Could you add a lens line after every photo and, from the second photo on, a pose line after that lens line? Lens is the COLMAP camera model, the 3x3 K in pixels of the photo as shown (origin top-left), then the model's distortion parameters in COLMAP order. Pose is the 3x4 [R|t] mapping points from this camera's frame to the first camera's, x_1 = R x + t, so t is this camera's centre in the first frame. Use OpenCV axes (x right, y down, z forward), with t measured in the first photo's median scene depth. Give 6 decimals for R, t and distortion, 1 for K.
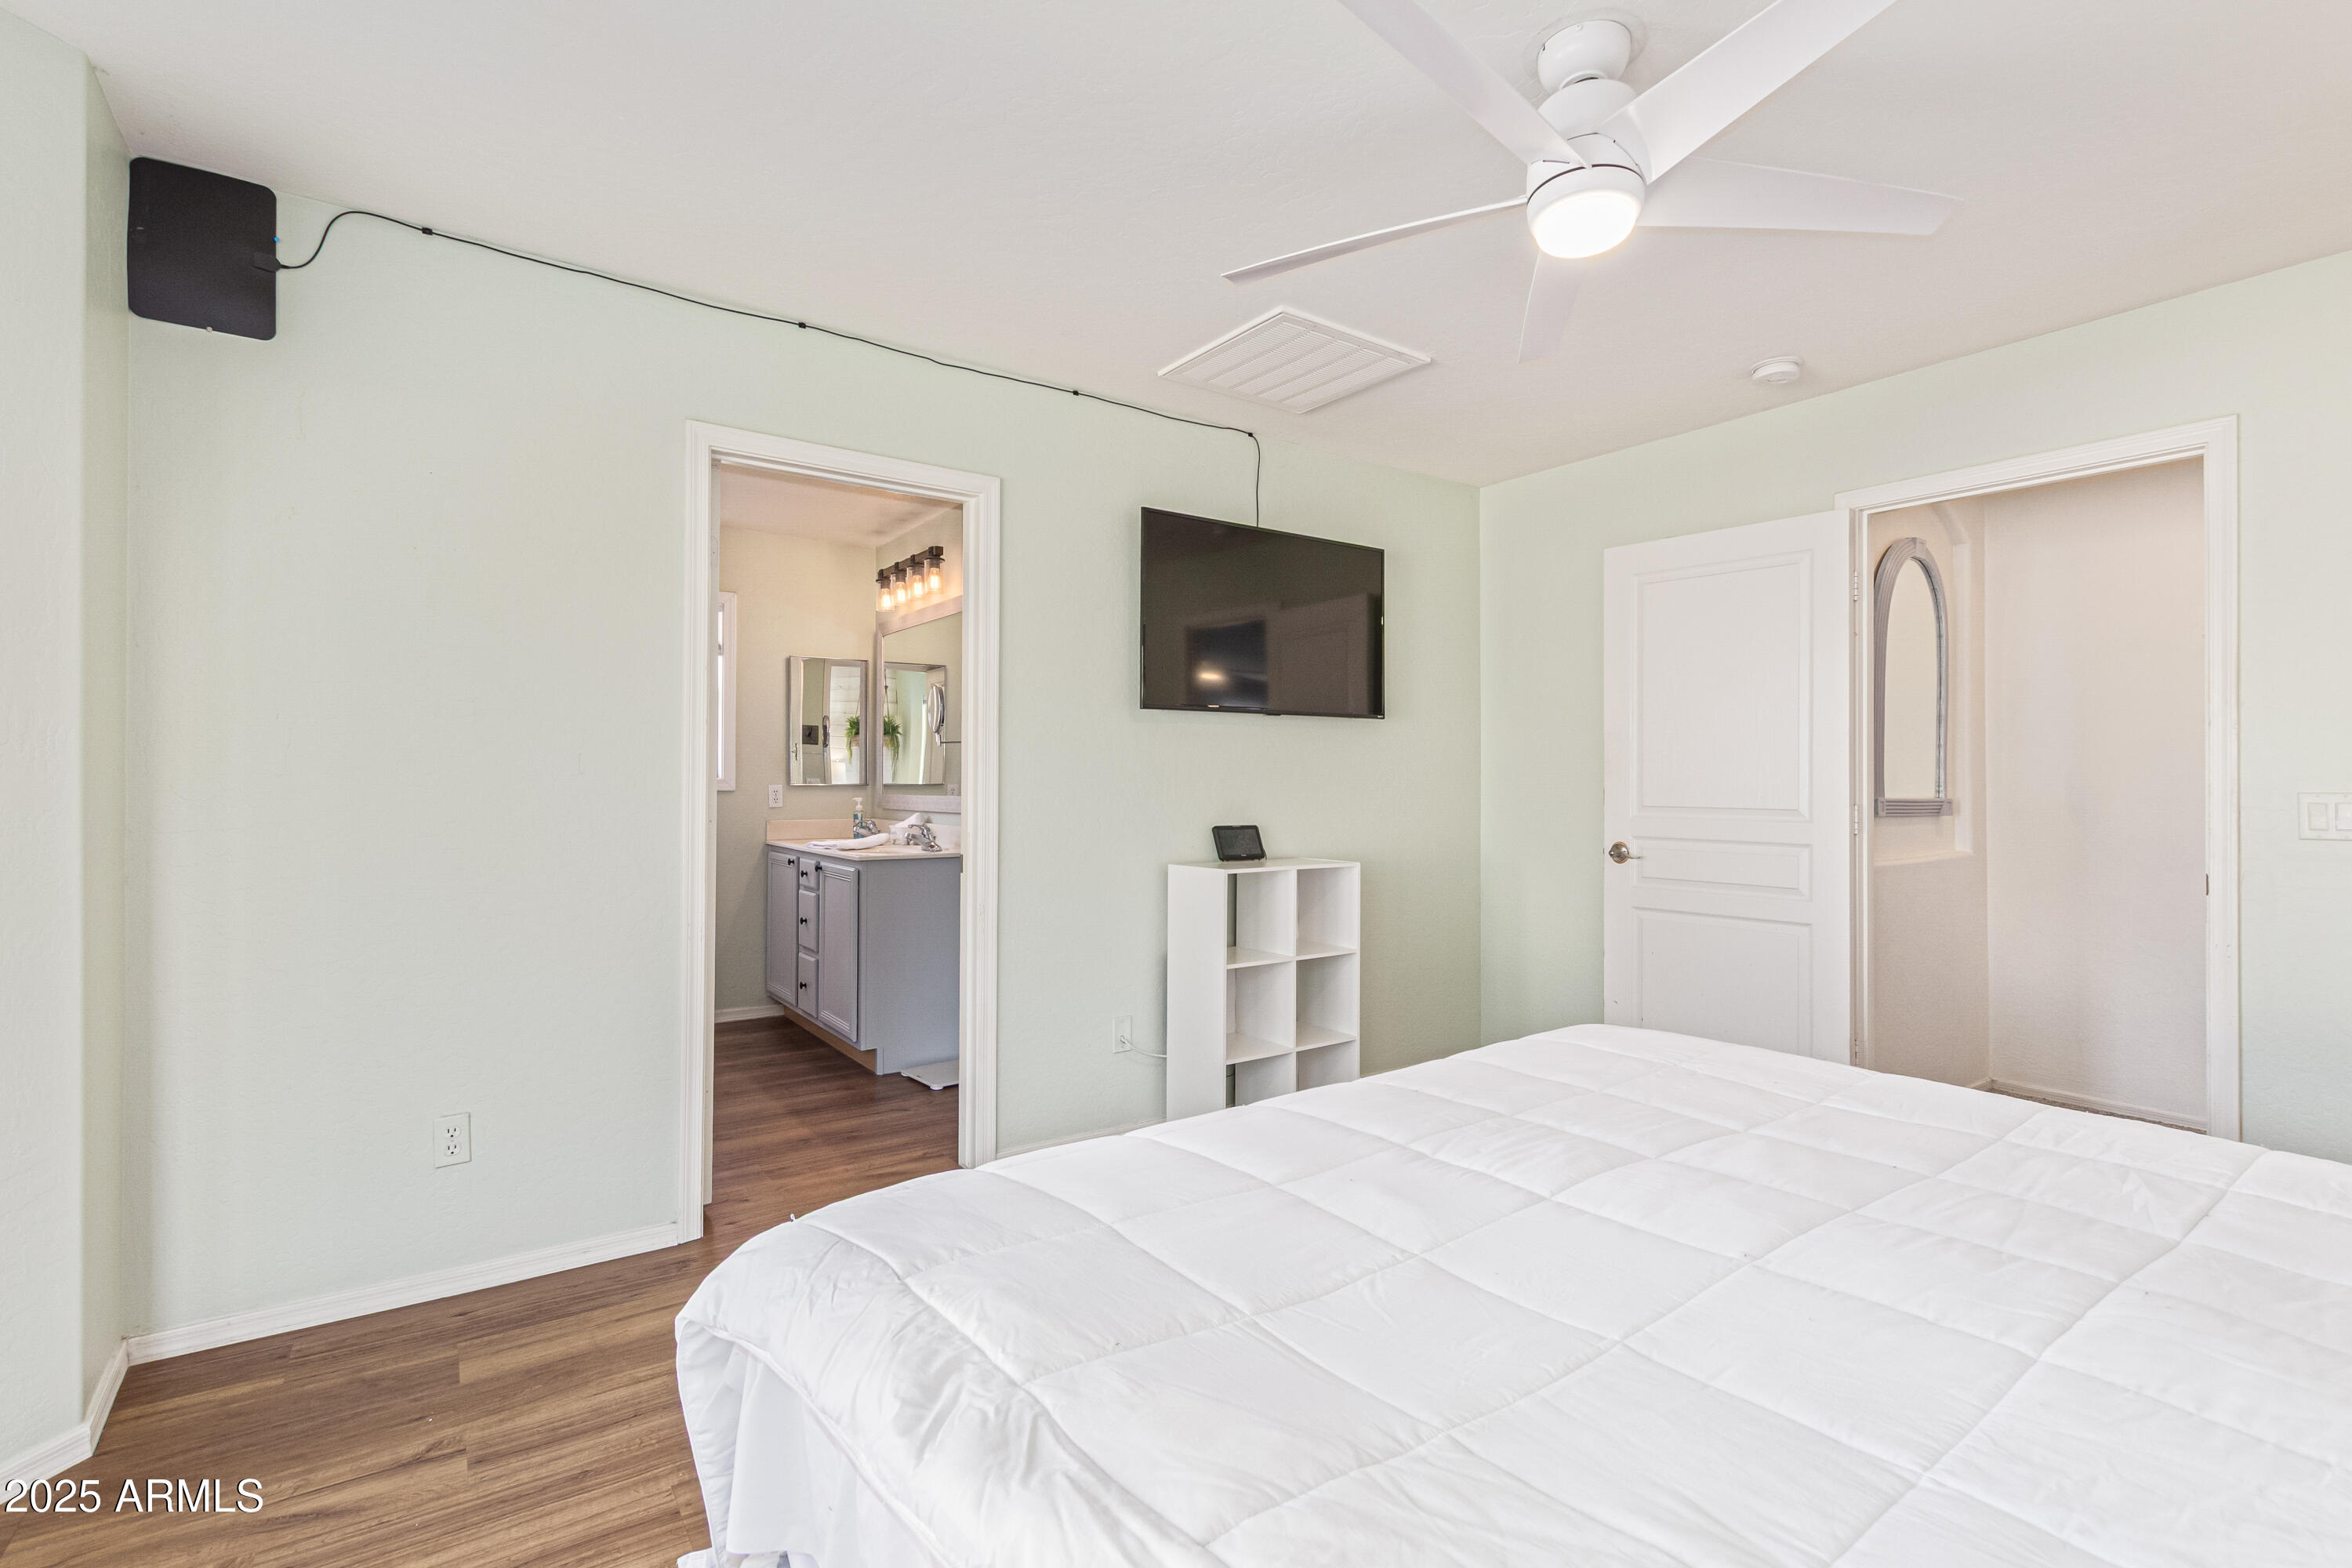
lens RADIAL K [[1079.6, 0, 1187.1], [0, 1079.6, 800.3], [0, 0, 1]] dist [0.001379, 0.000029]
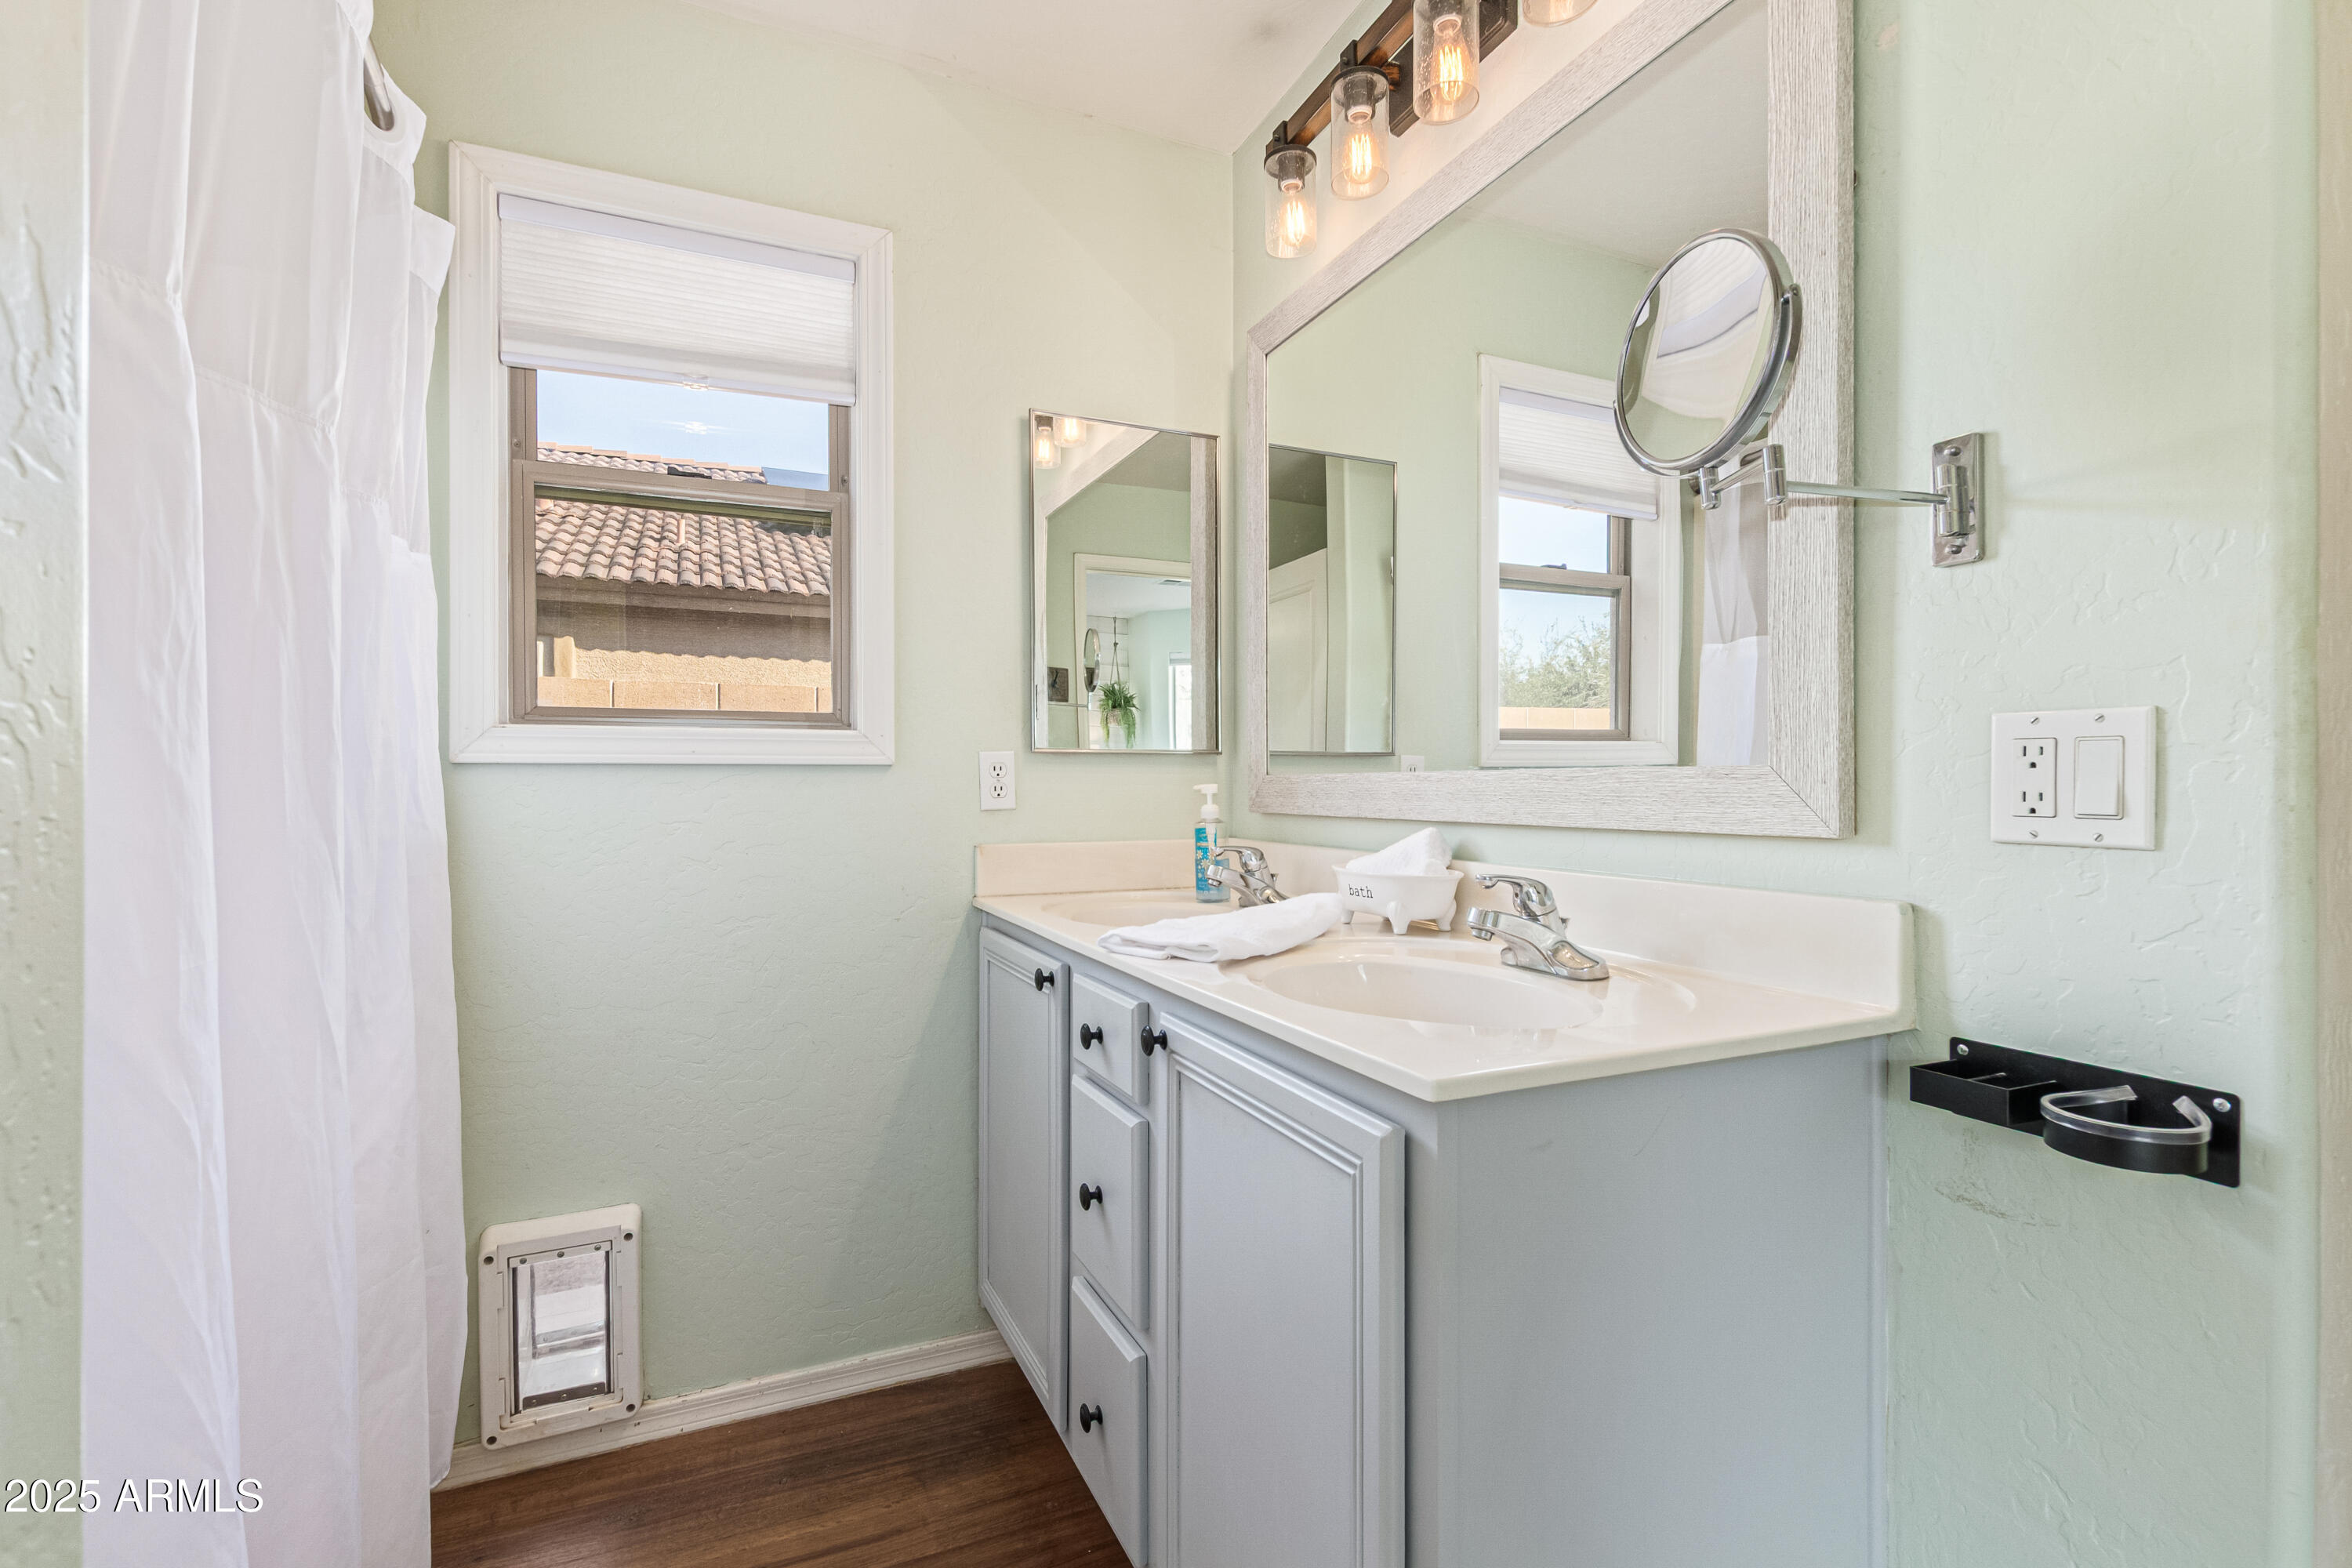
lens RADIAL K [[1079.6, 0, 1172.1], [0, 1079.6, 781.4], [0, 0, 1]] dist [0.001379, 0.000029]
pose [[0.981842, -0.006929, -0.189574, -0.262130], [0.005264, 0.999943, -0.009287, 0.000214], [0.189627, 0.008120, 0.981823, 0.674380]]
